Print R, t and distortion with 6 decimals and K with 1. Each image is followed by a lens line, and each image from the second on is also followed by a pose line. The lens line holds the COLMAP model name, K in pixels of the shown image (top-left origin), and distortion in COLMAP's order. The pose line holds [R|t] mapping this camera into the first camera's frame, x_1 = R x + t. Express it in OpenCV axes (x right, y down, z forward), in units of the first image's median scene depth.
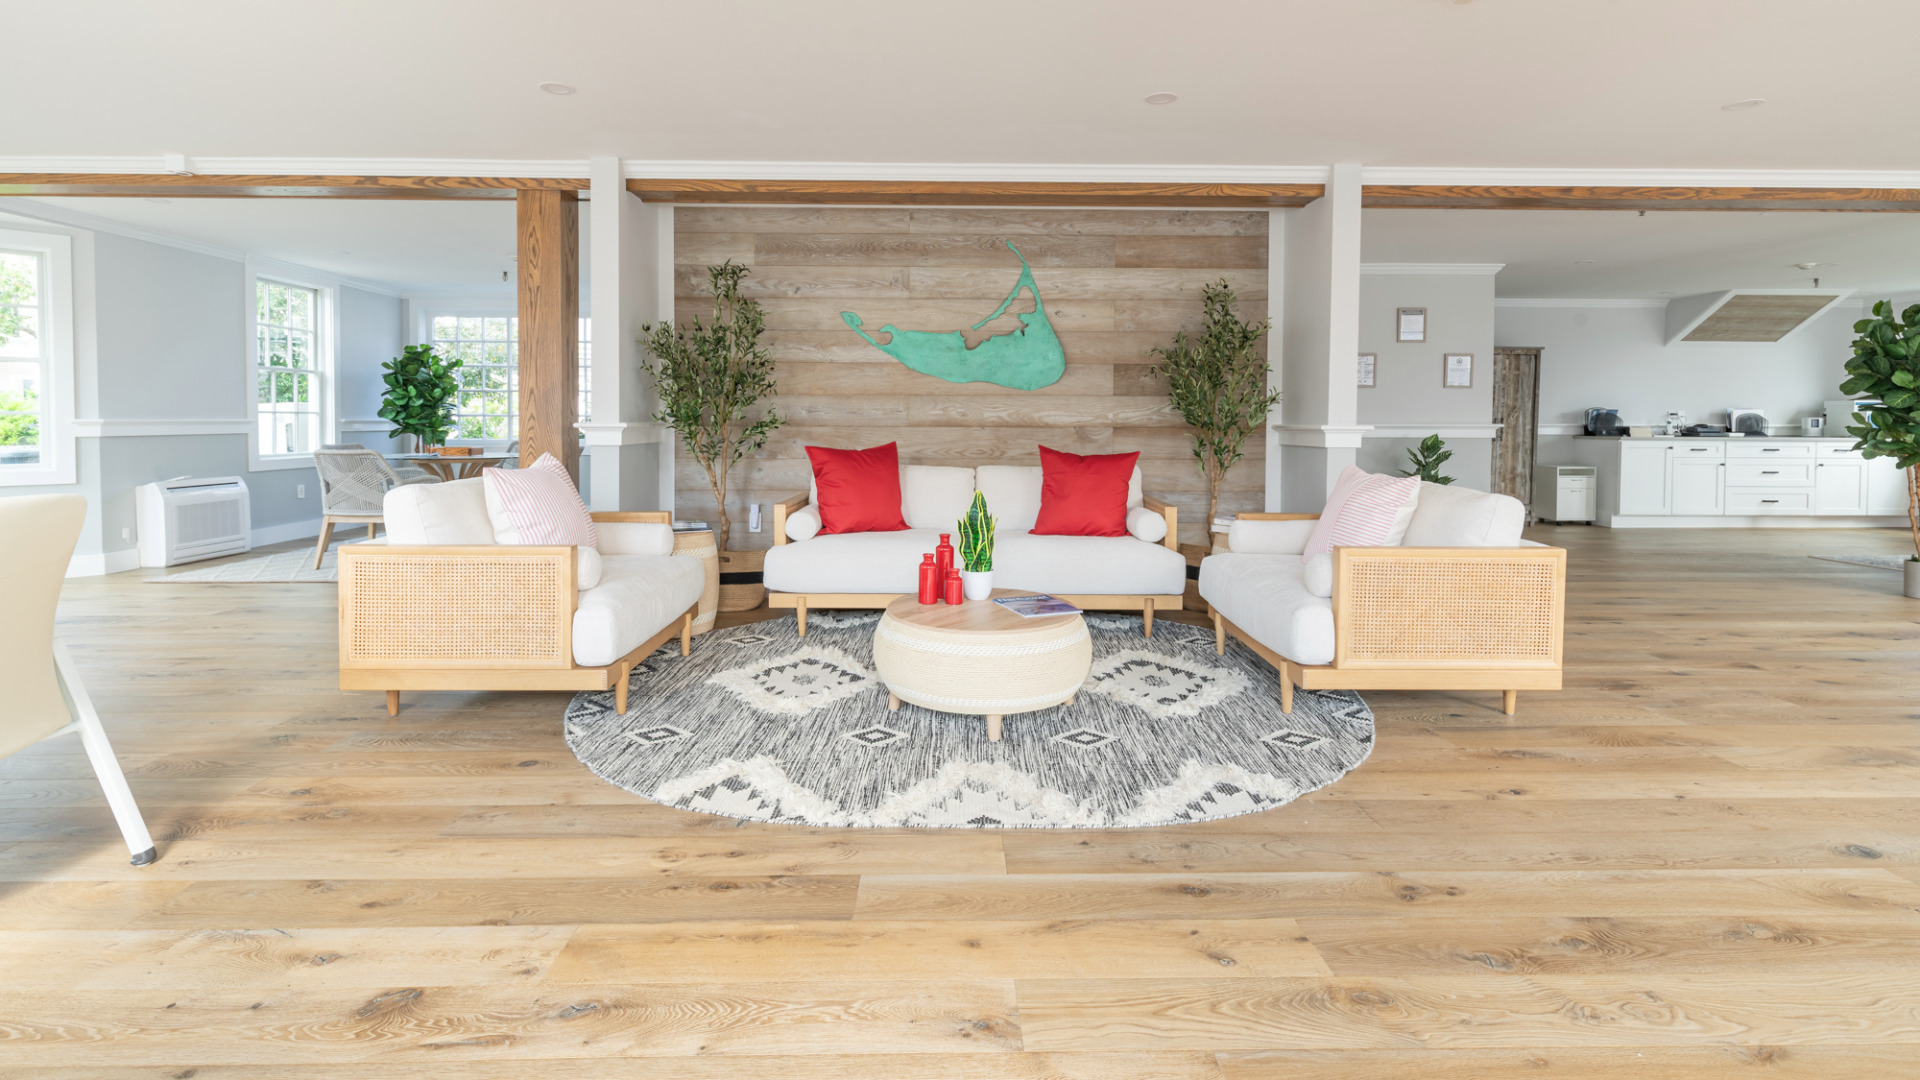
lens RADIAL K [[857.0, 0, 966.9], [0, 857.0, 440.3], [0, 0, 1]] dist [0.001058, -0.001258]
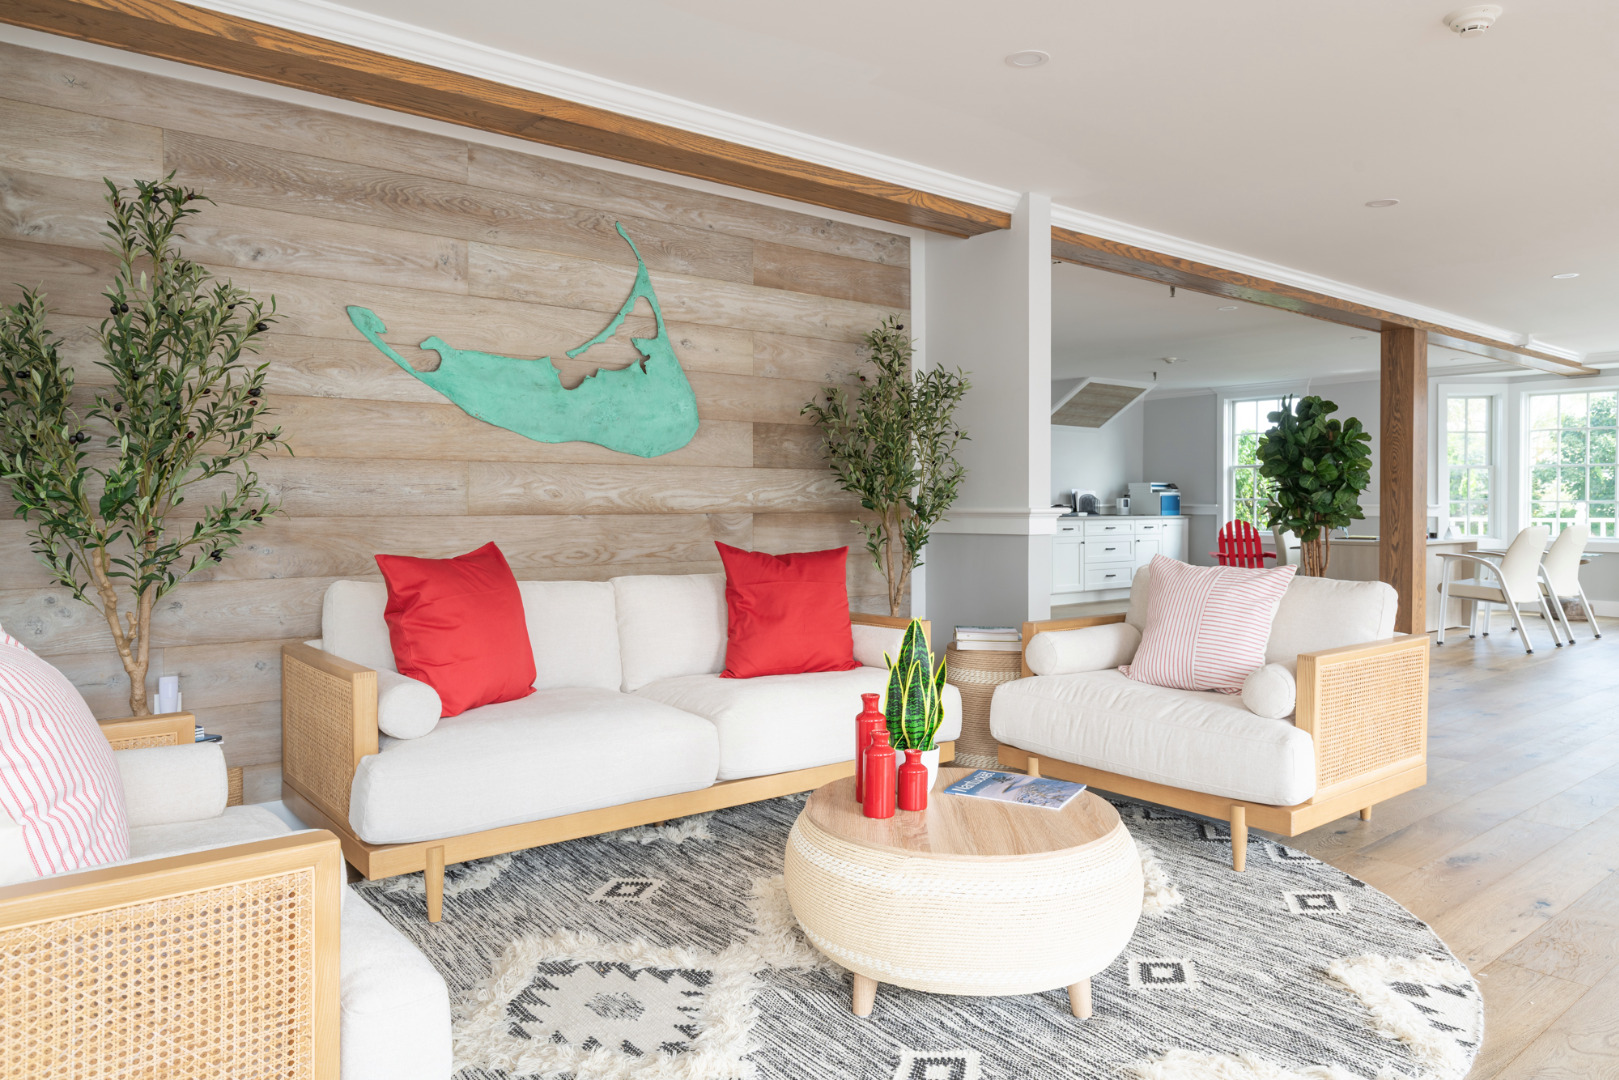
lens RADIAL K [[1081.1, 0, 826.5], [0, 1081.1, 511.2], [0, 0, 1]] dist [-0.009336, 0.002127]
pose [[0.784438, -0.008624, 0.620147, -0.355382], [0.018287, 0.999790, -0.009228, -0.007790], [-0.619937, 0.018580, 0.784432, 0.293962]]
